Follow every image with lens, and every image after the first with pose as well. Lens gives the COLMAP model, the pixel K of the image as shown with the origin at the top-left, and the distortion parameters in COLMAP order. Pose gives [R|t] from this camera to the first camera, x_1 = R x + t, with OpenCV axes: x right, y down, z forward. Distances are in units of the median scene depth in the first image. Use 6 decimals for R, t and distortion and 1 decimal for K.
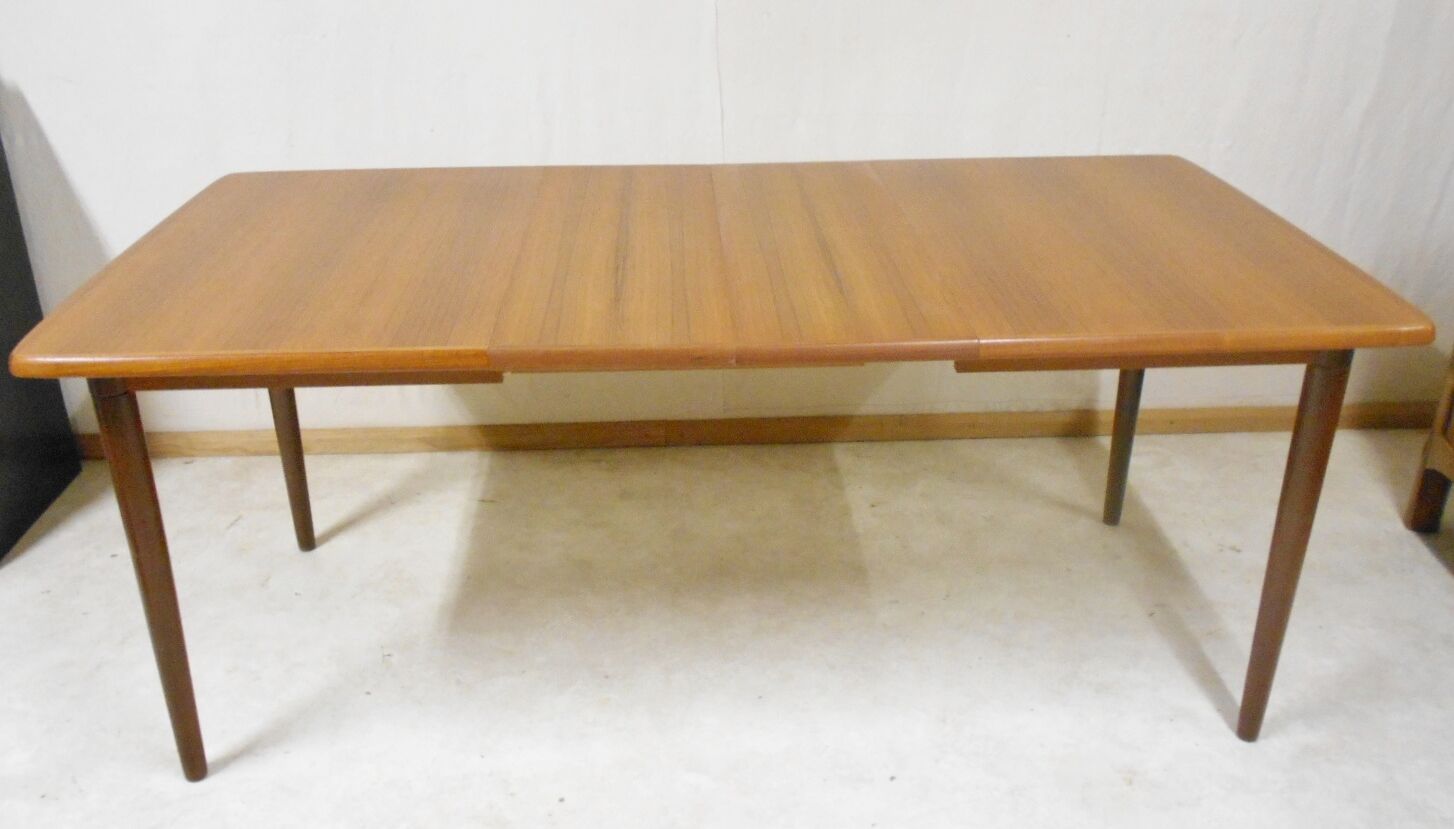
lens RADIAL K [[1272.9, 0, 721.6], [0, 1272.9, 418.4], [0, 0, 1]] dist [-0.007991, 0.025623]
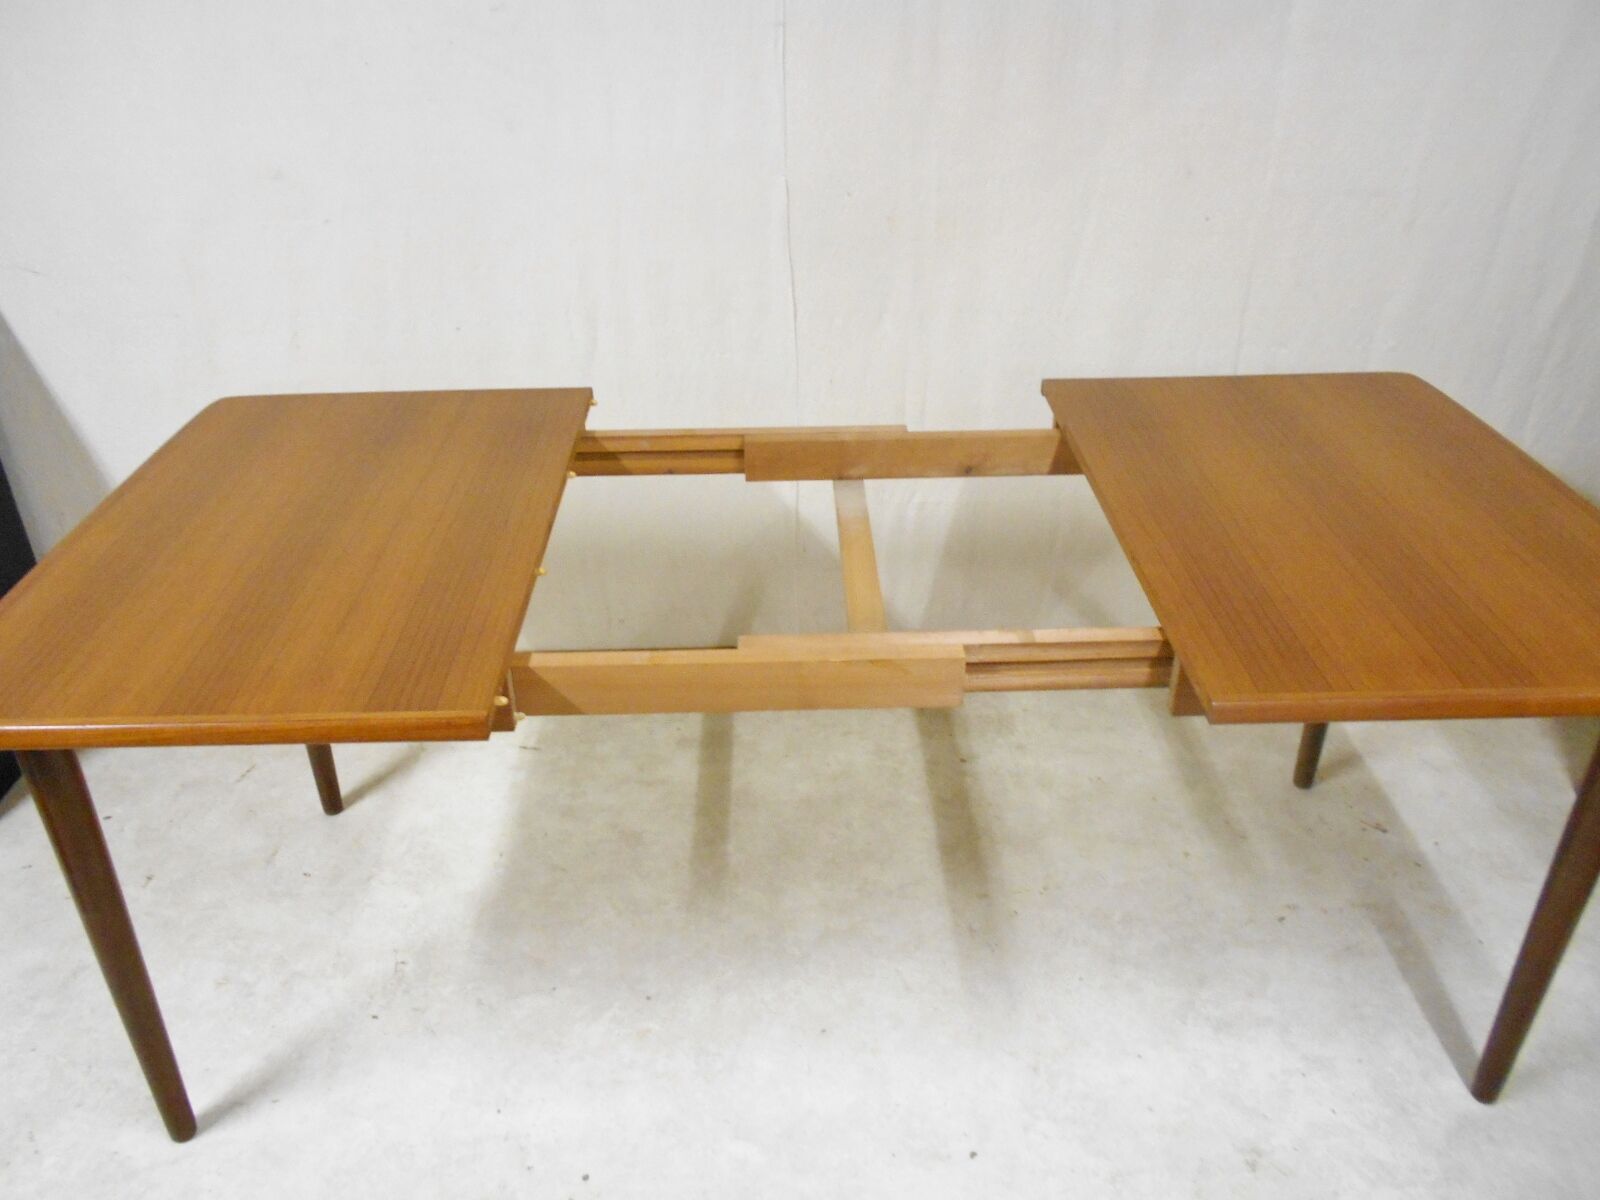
lens RADIAL K [[1274.8, 0, 795.0], [0, 1274.8, 615.2], [0, 0, 1]] dist [-0.005841, 0.017588]
pose [[0.999611, 0.009174, -0.026334, 0.028282], [-0.006741, 0.995825, 0.091039, -0.128168], [0.027059, -0.090826, 0.995499, 0.147736]]
